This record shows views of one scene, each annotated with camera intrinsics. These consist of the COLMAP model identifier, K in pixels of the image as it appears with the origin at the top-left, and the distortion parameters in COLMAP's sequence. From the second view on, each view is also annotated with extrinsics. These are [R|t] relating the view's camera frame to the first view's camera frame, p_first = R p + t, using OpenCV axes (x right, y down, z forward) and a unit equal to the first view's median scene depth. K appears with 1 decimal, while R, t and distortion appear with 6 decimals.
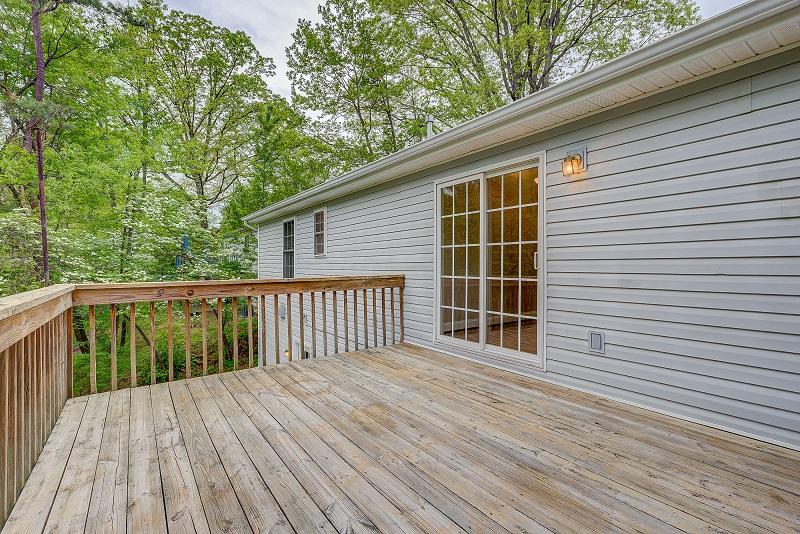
lens RADIAL K [[359.5, 0, 400.3], [0, 359.5, 269.4], [0, 0, 1]] dist [-0.007411, 0.001317]
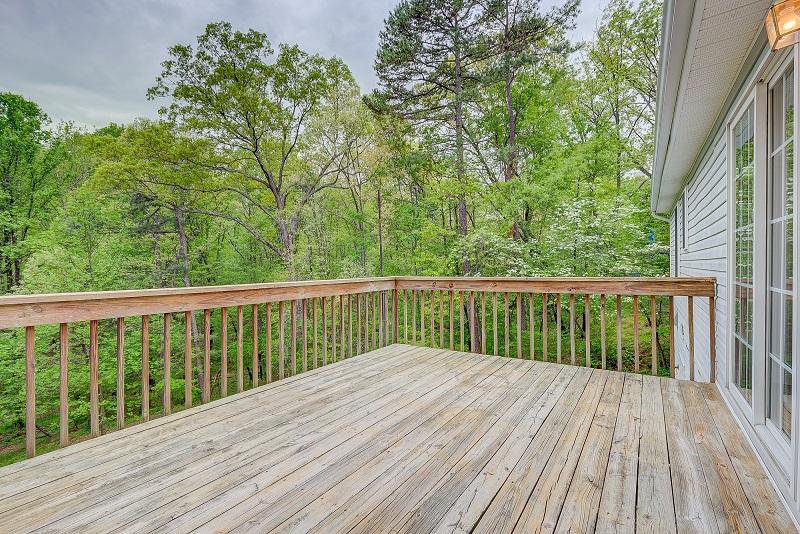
lens RADIAL K [[359.5, 0, 400.3], [0, 359.5, 269.4], [0, 0, 1]] dist [-0.007411, 0.001317]
pose [[0.341493, 0.011423, -0.939815, 0.705657], [0.000478, 0.999924, 0.012327, -0.011863], [0.939884, -0.004659, 0.341461, 0.447110]]
